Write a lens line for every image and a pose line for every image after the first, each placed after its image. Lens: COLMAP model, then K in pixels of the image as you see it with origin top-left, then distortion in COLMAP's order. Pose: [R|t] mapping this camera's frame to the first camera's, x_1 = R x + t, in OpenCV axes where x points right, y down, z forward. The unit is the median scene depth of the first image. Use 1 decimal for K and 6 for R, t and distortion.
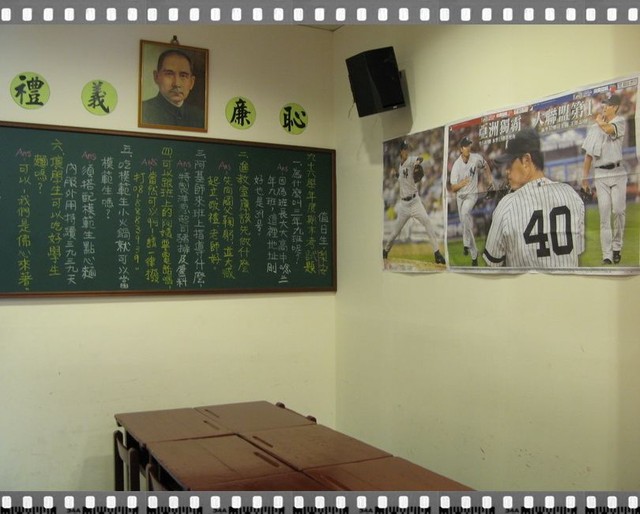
lens RADIAL K [[699.5, 0, 320.0], [0, 699.5, 257.0], [0, 0, 1]] dist [0.003227, 0.006327]
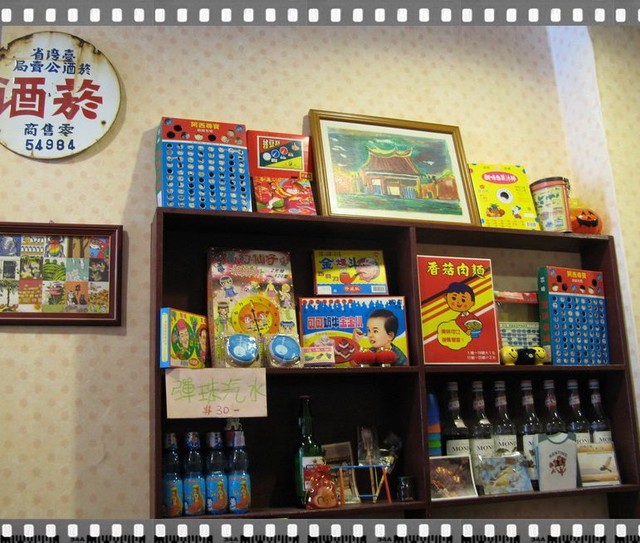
lens RADIAL K [[739.4, 0, 320.0], [0, 739.4, 271.5], [0, 0, 1]] dist [0.001747, 0.006544]
pose [[1.000000, -0.000117, 0.000773, -0.229651], [0.000117, 1.000000, 0.000014, 0.000057], [-0.000773, -0.000014, 1.000000, 0.000064]]
